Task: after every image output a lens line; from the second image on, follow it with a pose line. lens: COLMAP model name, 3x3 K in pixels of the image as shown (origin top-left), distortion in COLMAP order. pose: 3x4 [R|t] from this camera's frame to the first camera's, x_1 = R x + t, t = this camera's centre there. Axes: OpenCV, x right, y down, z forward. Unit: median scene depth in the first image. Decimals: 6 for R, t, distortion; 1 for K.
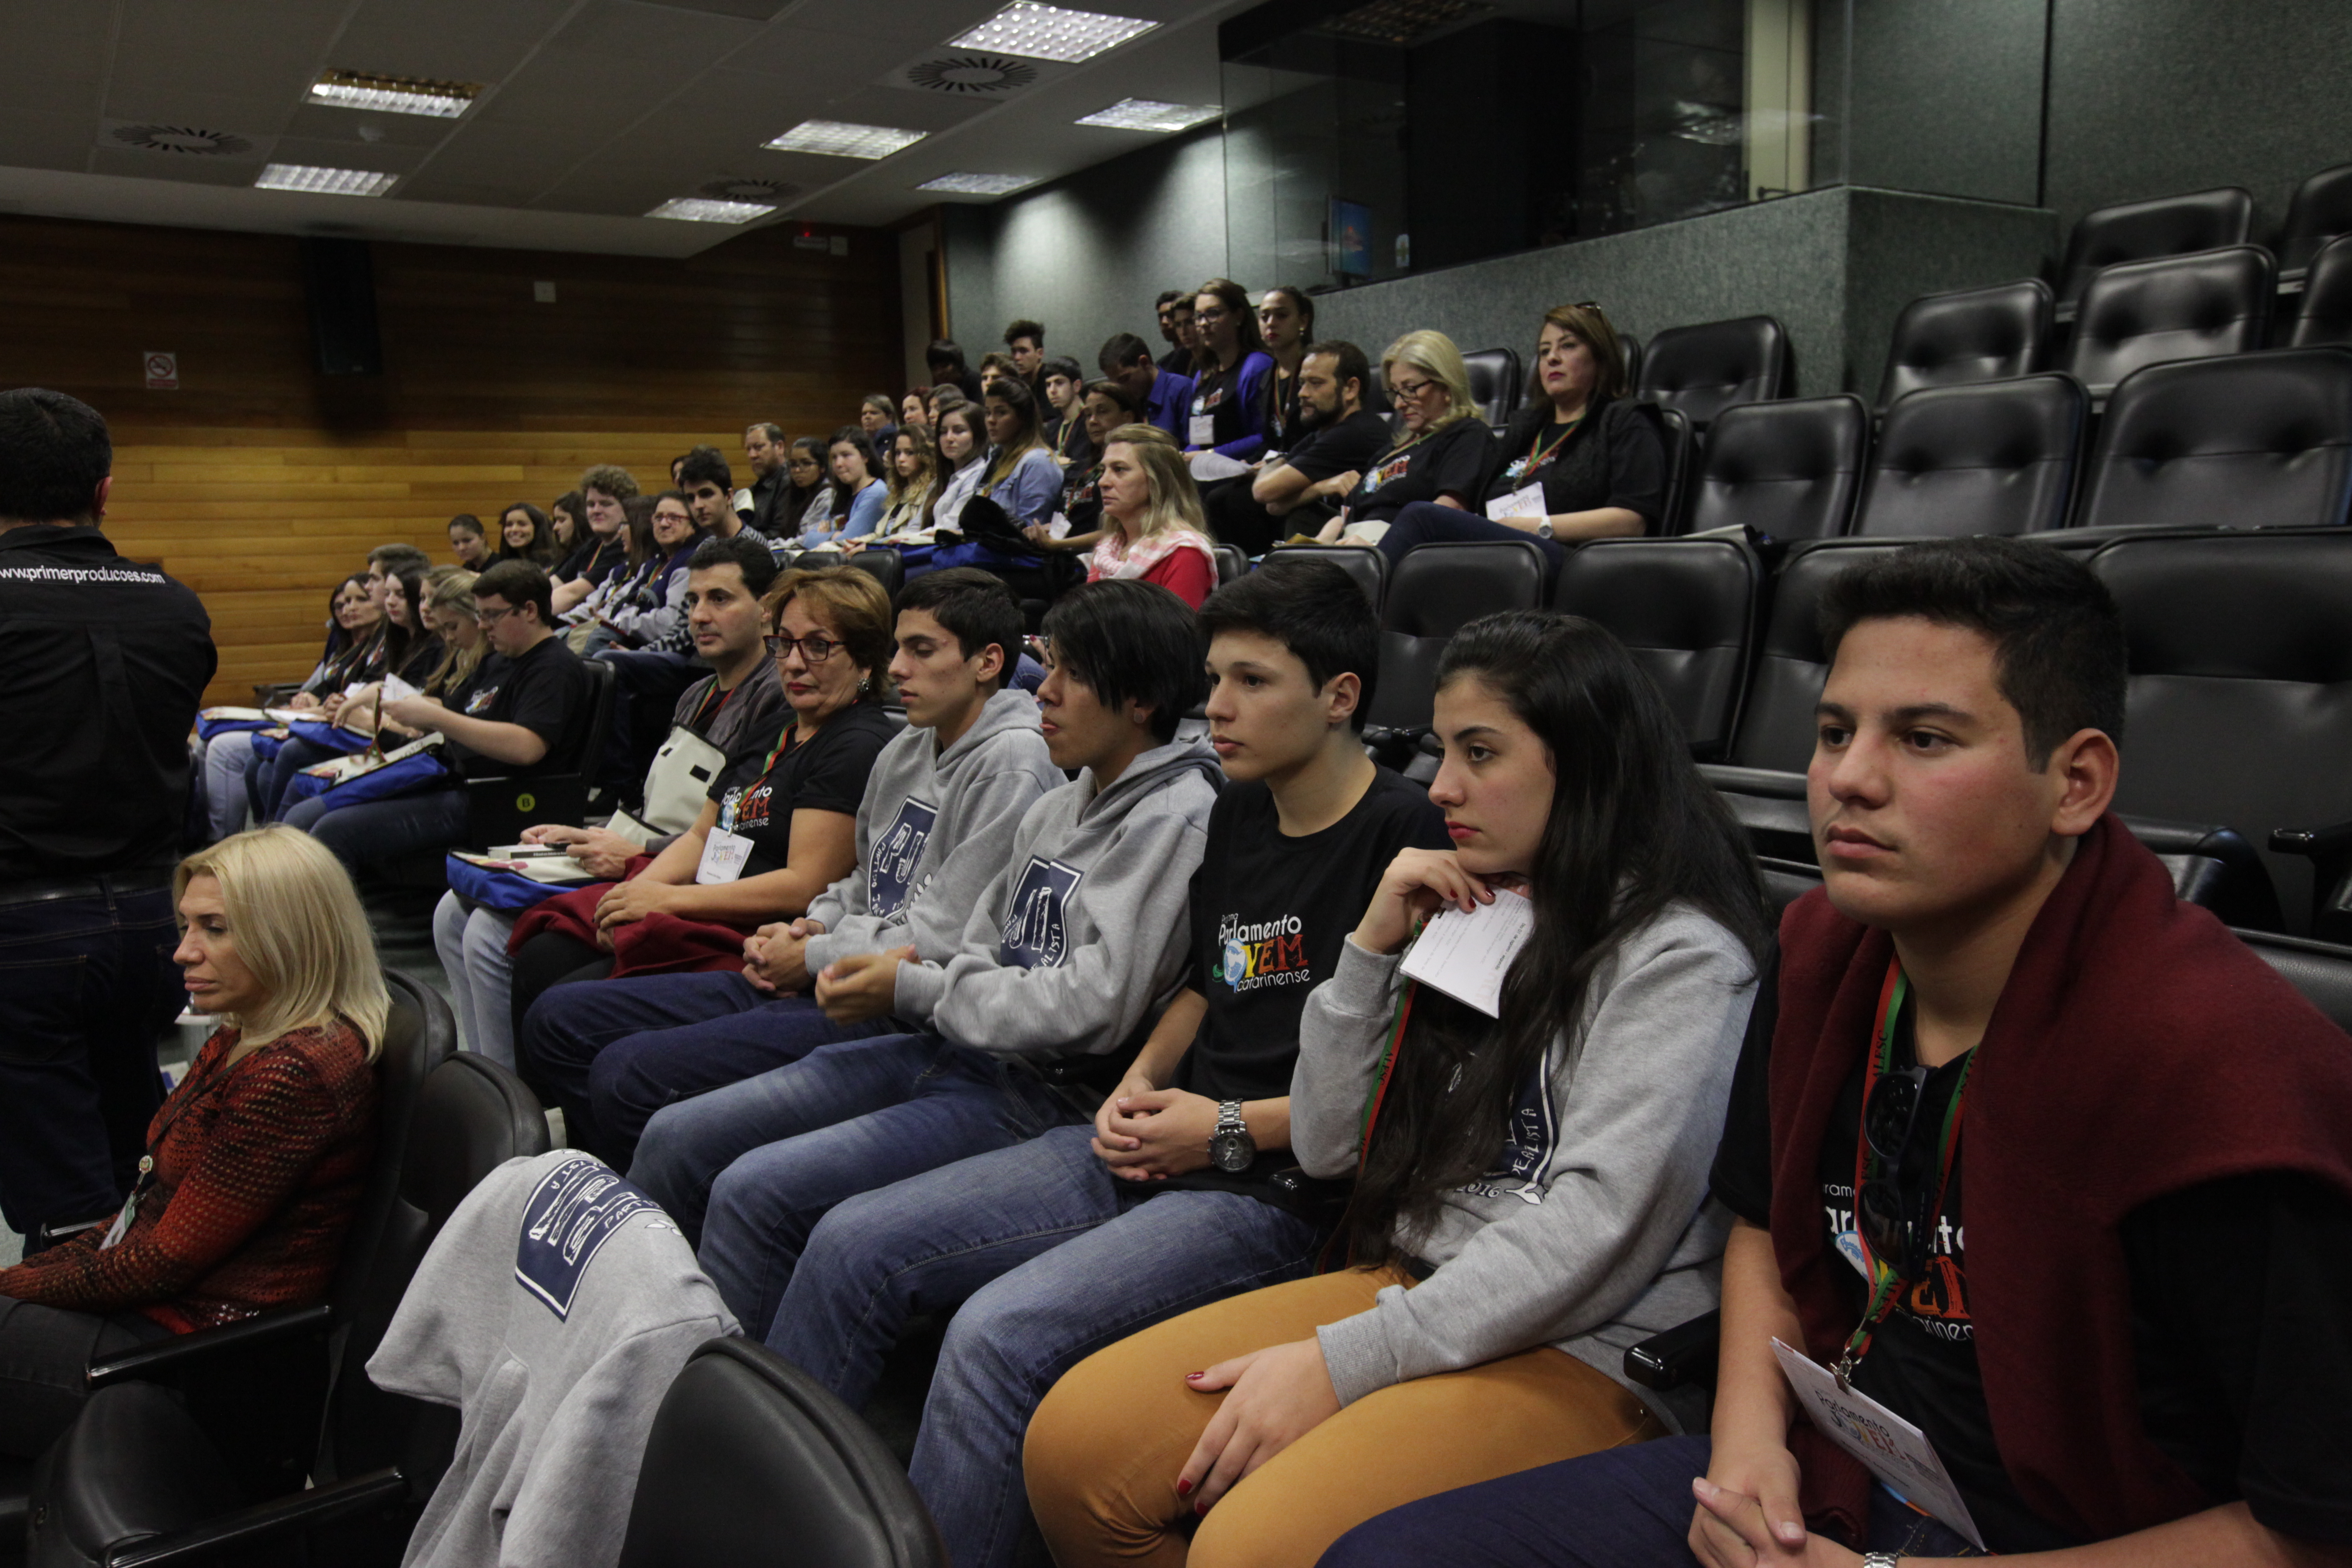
lens RADIAL K [[1744.5, 0, 1176.0], [0, 1744.5, 784.0], [0, 0, 1]] dist [-0.007387, 0.079915]
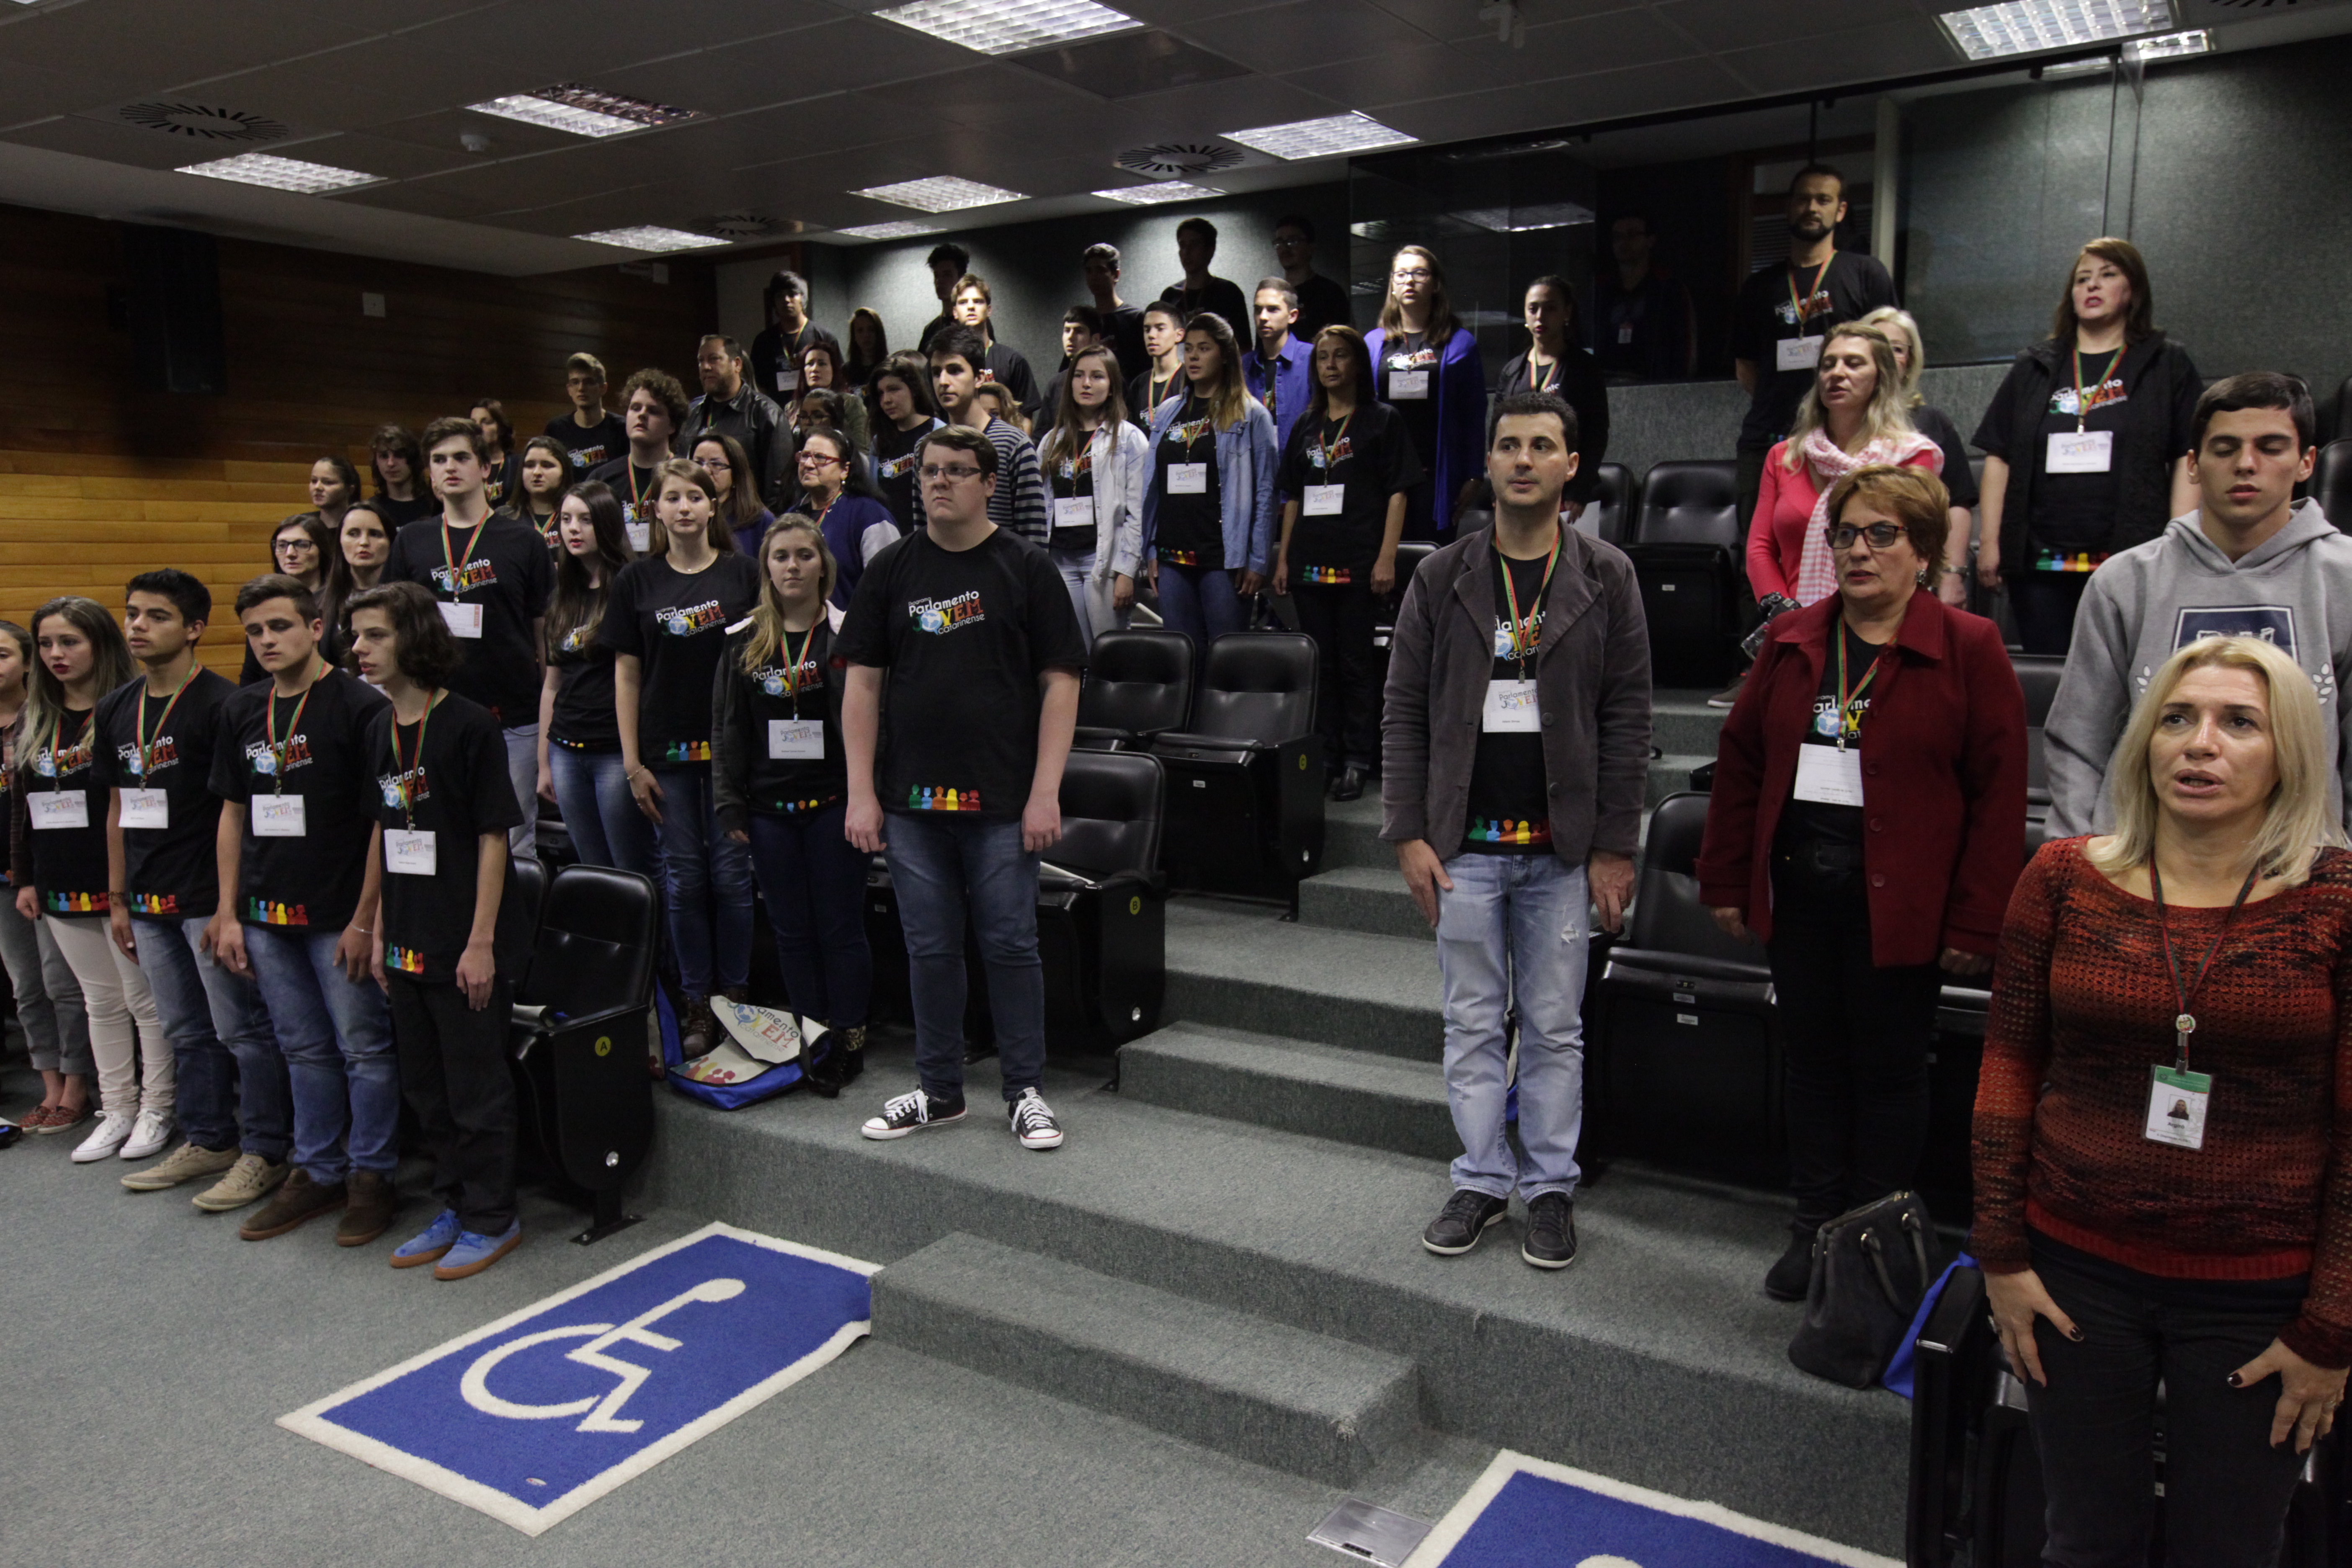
lens RADIAL K [[1744.5, 0, 1176.0], [0, 1744.5, 784.0], [0, 0, 1]] dist [-0.007387, 0.079915]
pose [[0.917674, -0.030801, 0.396137, -0.382314], [0.035656, 0.999352, -0.004896, -0.028916], [-0.395730, 0.018618, 0.918178, 0.056670]]
